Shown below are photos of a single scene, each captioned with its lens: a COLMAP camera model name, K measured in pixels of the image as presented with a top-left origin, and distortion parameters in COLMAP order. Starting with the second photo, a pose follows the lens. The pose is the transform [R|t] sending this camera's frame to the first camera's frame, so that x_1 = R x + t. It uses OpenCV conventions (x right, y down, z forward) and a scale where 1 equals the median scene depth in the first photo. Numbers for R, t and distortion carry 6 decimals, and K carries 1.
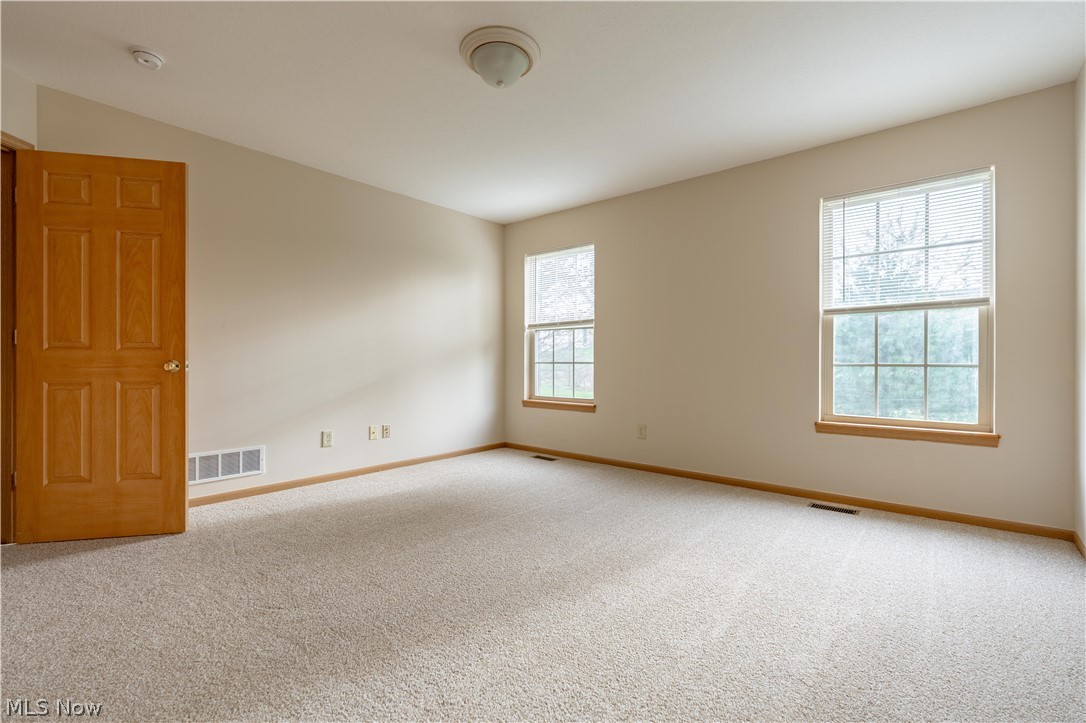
lens RADIAL K [[518.8, 0, 499.7], [0, 518.8, 360.3], [0, 0, 1]] dist [0.002796, 0.000546]
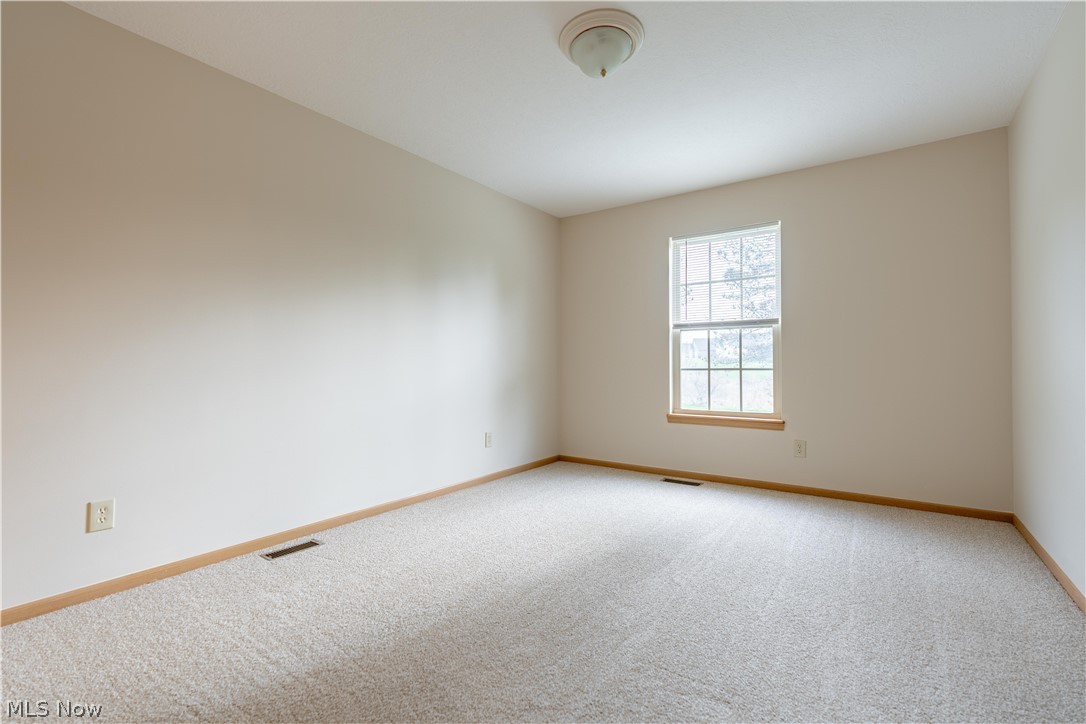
lens RADIAL K [[485.9, 0, 543.0], [0, 485.9, 362.0], [0, 0, 1]] dist [-0.002793, 0.000159]
pose [[0.986595, 0.001308, 0.163180, 0.134563], [-0.000325, 0.999982, -0.006048, -0.000571], [-0.163185, 0.005914, 0.986578, -0.131027]]
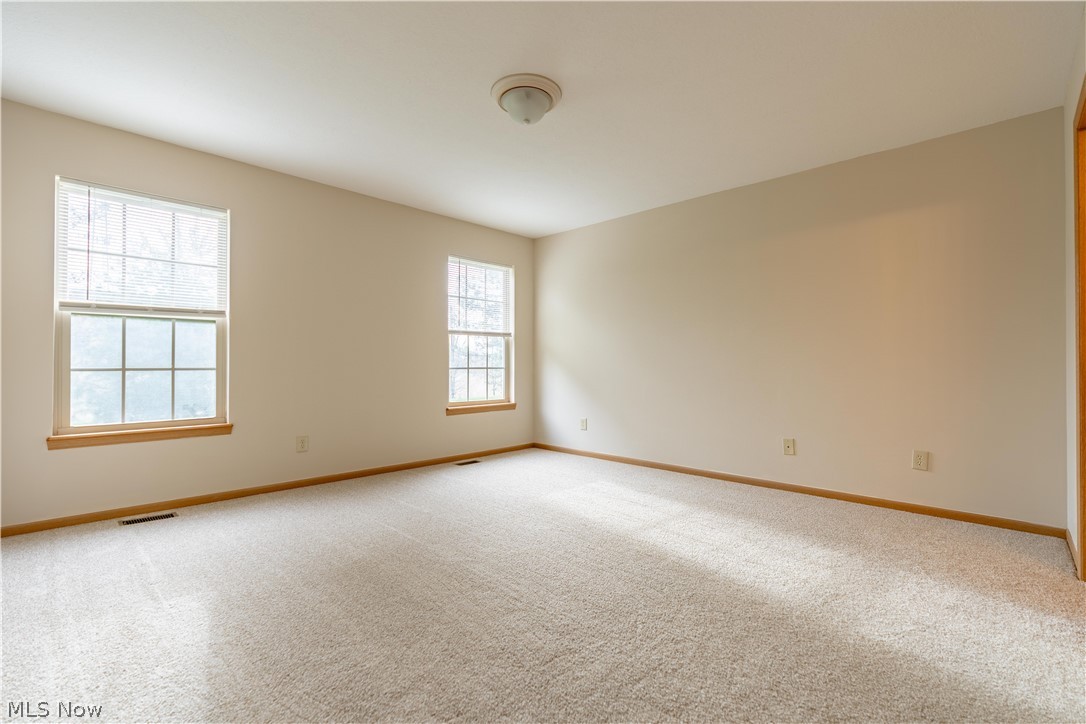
lens RADIAL K [[476.3, 0, 564.8], [0, 476.3, 363.9], [0, 0, 1]] dist [-0.000510, 0.000069]
pose [[-0.020561, 0.003440, 0.999783, -0.207622], [-0.002694, 0.999990, -0.003496, -0.000206], [-0.999785, -0.002766, -0.020551, 0.205259]]
